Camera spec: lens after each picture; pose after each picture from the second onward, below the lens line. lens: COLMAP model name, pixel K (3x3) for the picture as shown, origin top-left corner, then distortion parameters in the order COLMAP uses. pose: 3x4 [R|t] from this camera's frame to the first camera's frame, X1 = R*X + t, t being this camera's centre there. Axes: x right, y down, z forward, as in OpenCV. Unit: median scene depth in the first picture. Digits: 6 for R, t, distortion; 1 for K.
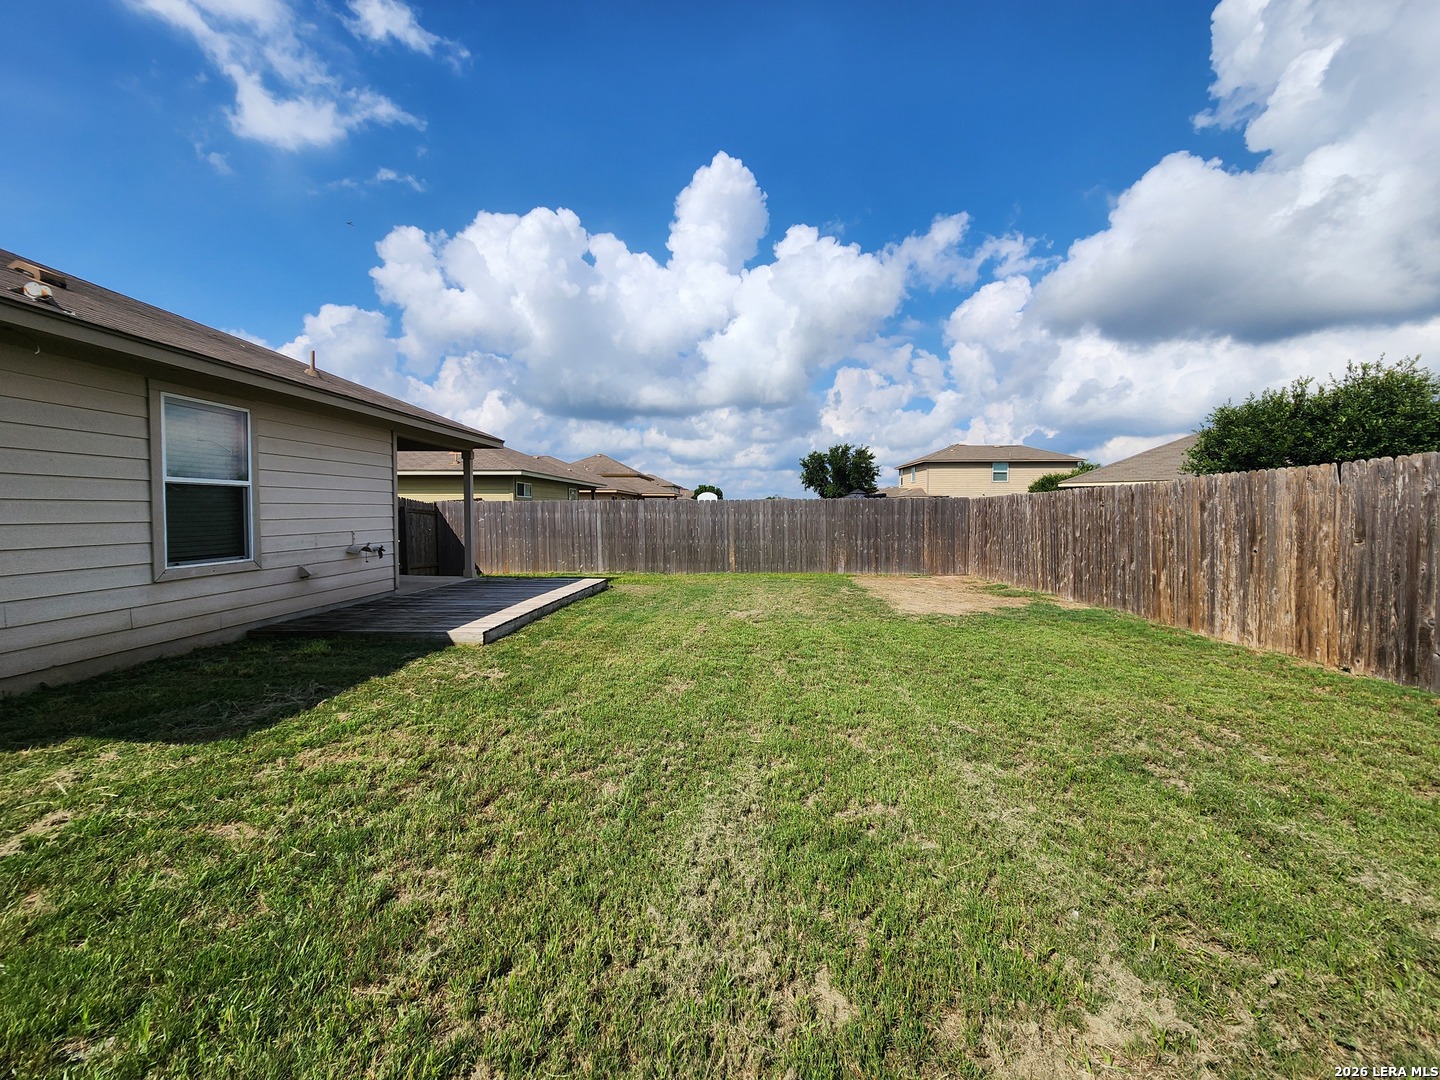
lens RADIAL K [[588.5, 0, 734.6], [0, 588.5, 530.1], [0, 0, 1]] dist [0.001859, -0.002482]
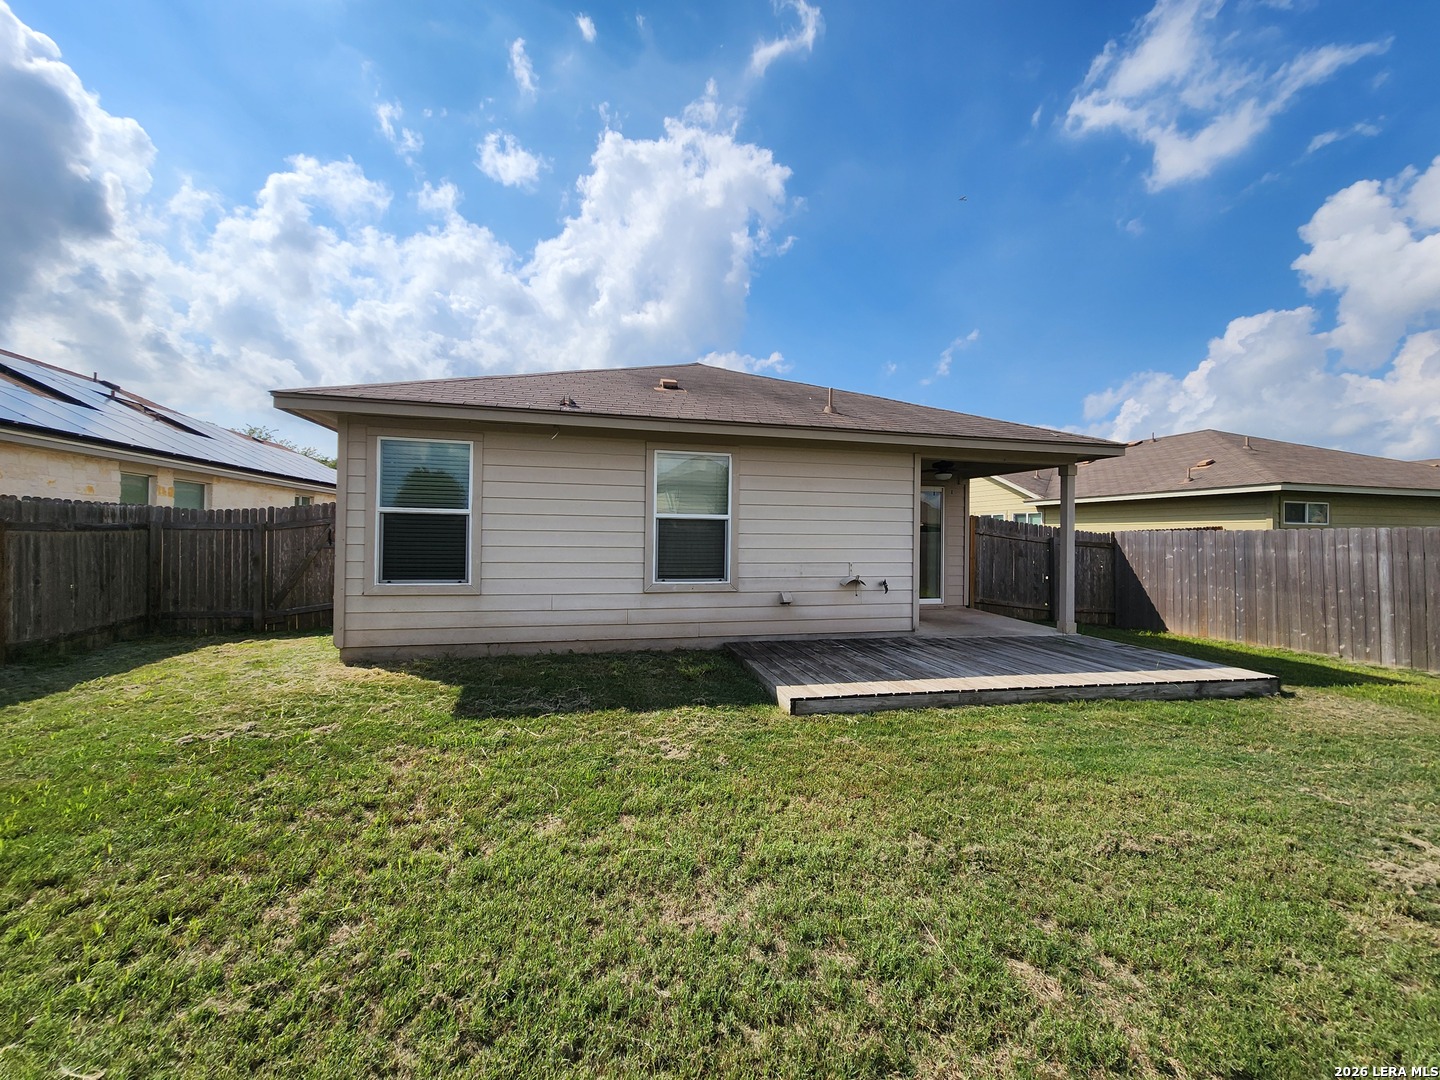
lens RADIAL K [[588.5, 0, 731.4], [0, 588.5, 539.5], [0, 0, 1]] dist [0.001859, -0.002482]
pose [[0.255564, 0.009442, -0.966746, 0.270102], [-0.044550, 0.999005, -0.002020, -0.028233], [0.965765, 0.043585, 0.255730, 0.629701]]
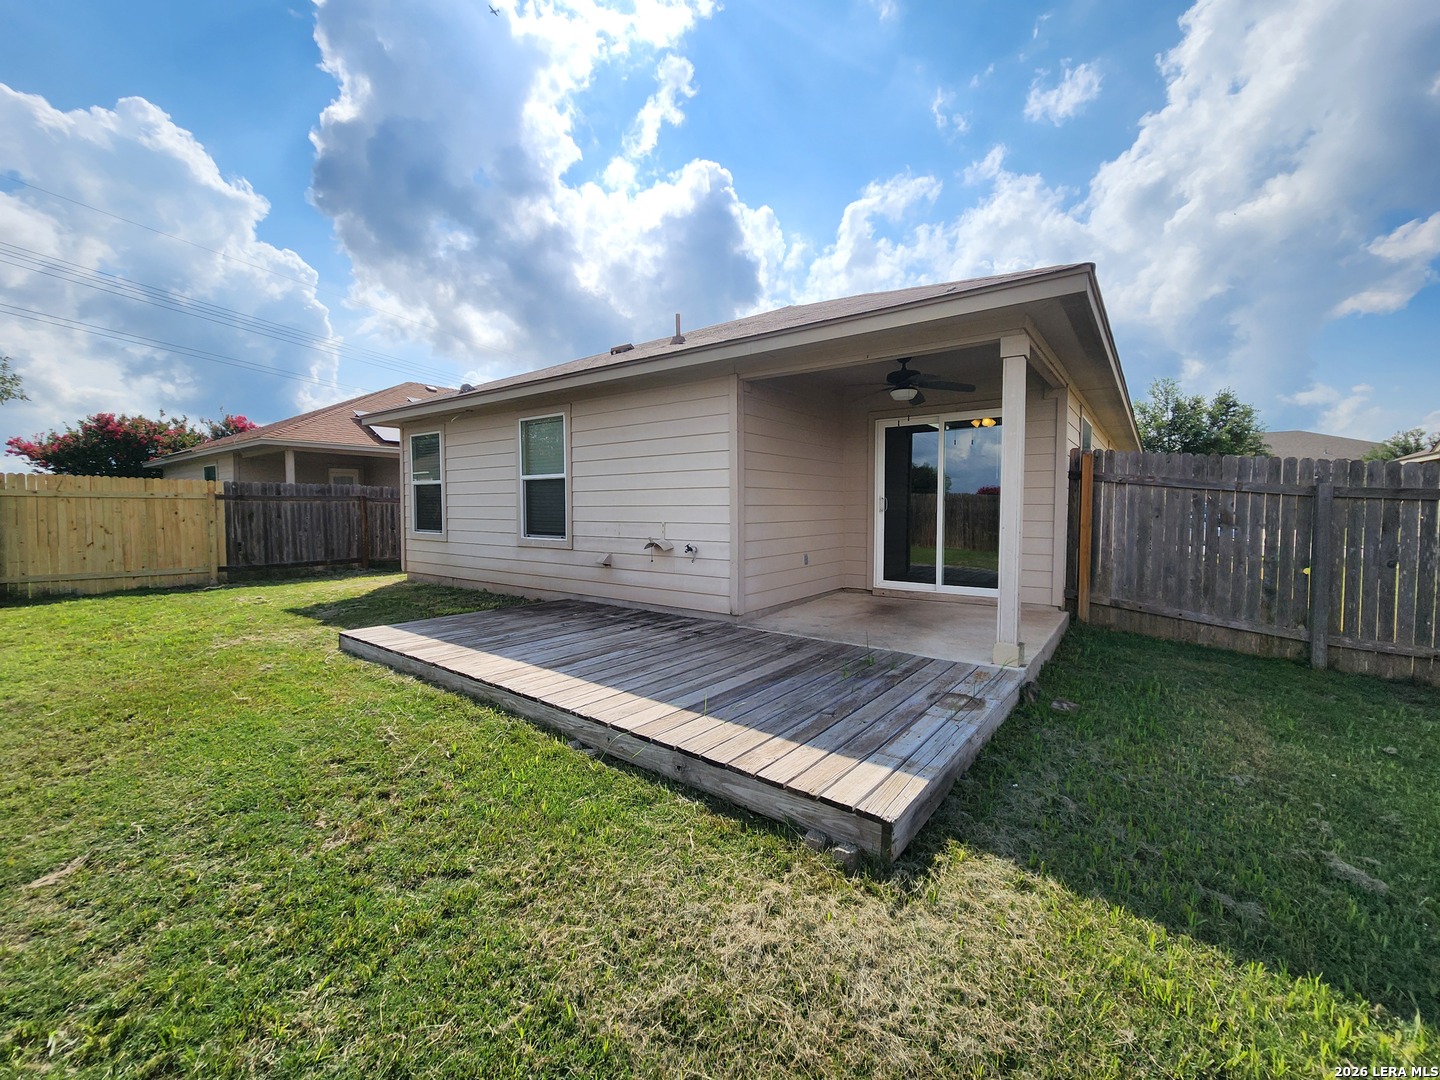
lens RADIAL K [[588.5, 0, 719.6], [0, 588.5, 553.4], [0, 0, 1]] dist [0.001859, -0.002482]
pose [[-0.583500, 0.064874, -0.809518, -0.044755], [-0.025796, 0.994821, 0.098318, -0.040825], [0.811703, 0.078251, -0.578805, 1.721950]]
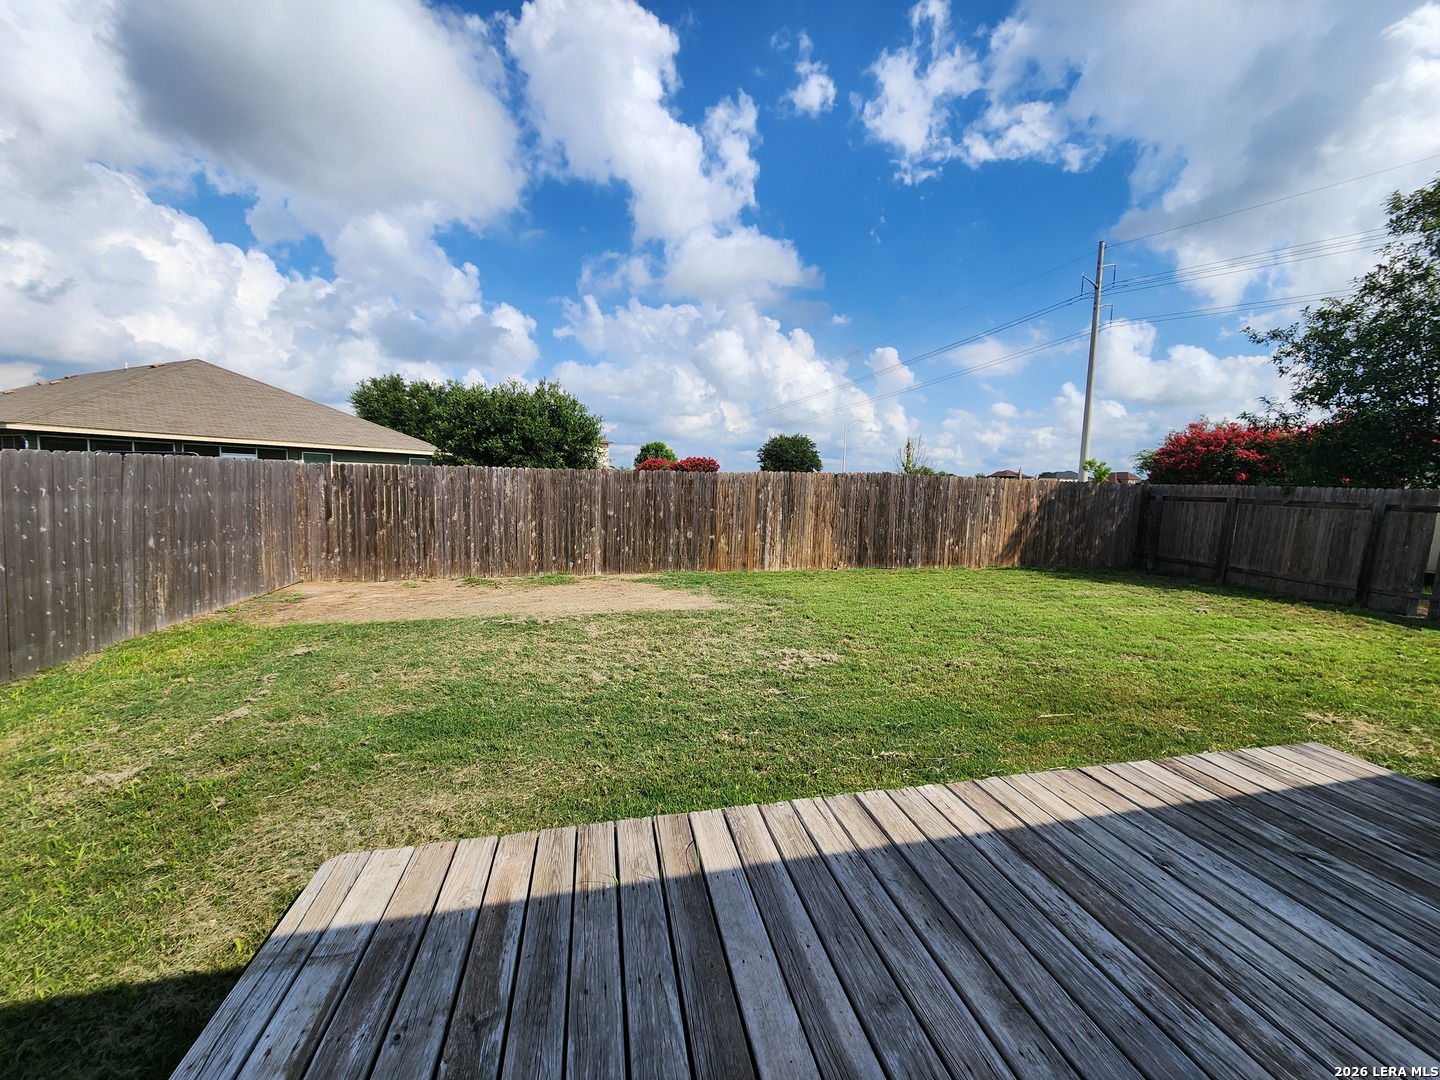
lens RADIAL K [[588.5, 0, 718.5], [0, 588.5, 539.0], [0, 0, 1]] dist [0.001859, -0.002482]
pose [[-0.246076, -0.098048, 0.964279, -0.715138], [0.005640, 0.994709, 0.102582, -0.074630], [-0.969234, 0.030681, -0.244221, 1.483815]]
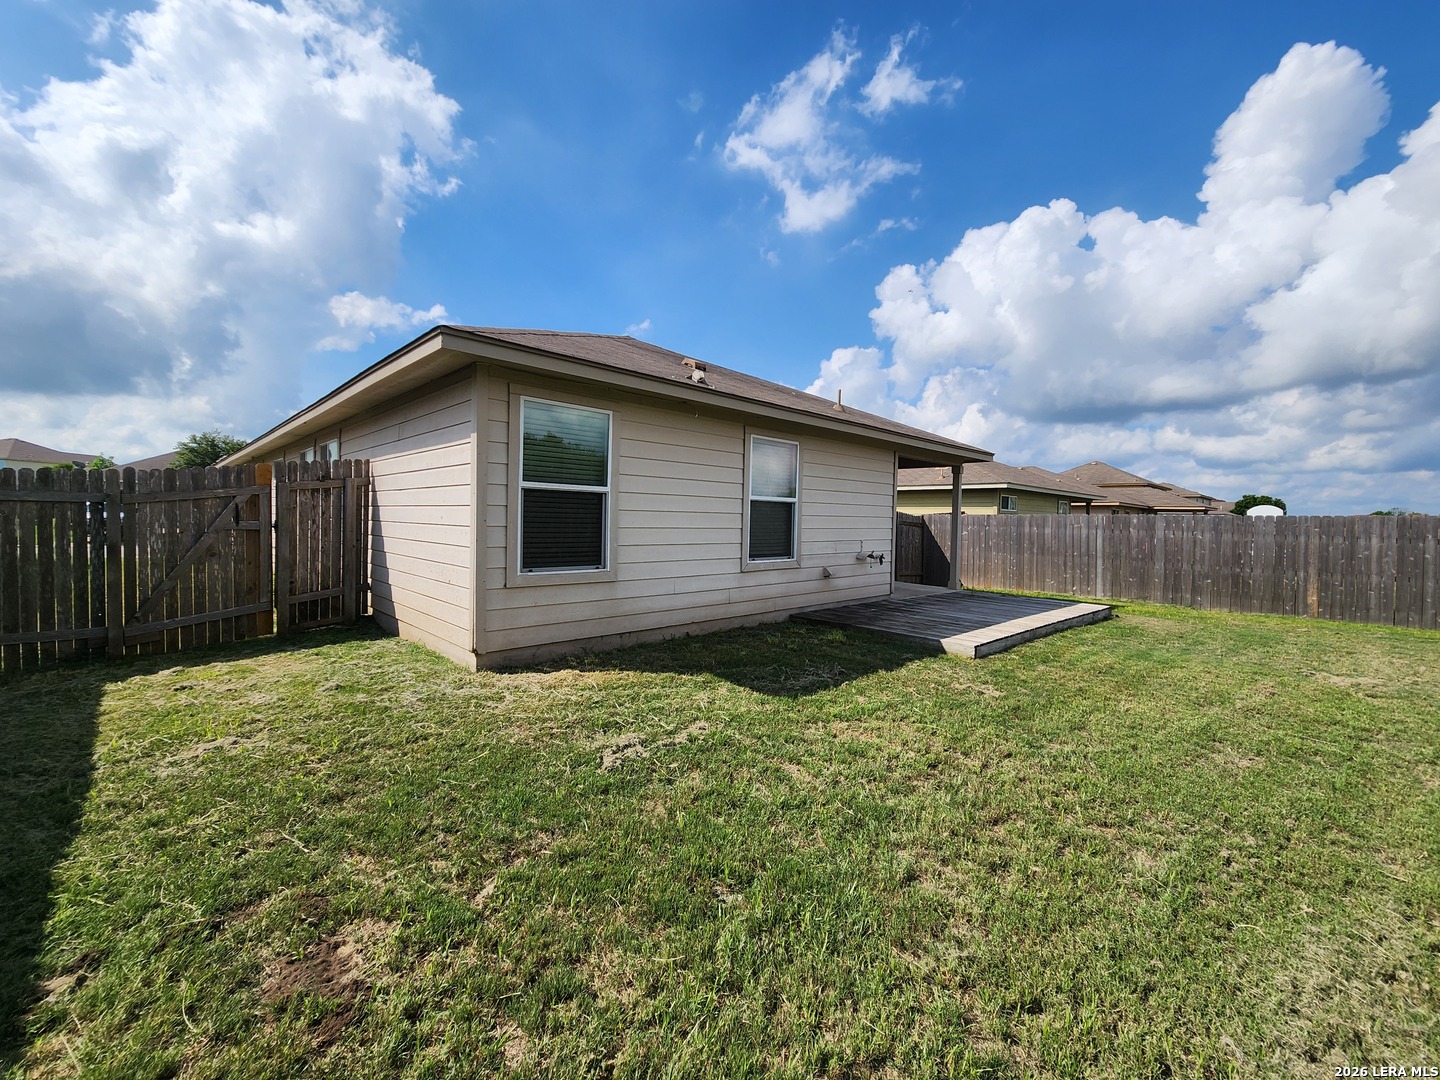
lens RADIAL K [[588.5, 0, 728.5], [0, 588.5, 527.9], [0, 0, 1]] dist [0.001859, -0.002482]
pose [[0.714114, 0.025897, -0.699550, -0.027197], [-0.043776, 0.999012, -0.007704, -0.001387], [0.698659, 0.036125, 0.714542, -0.016107]]
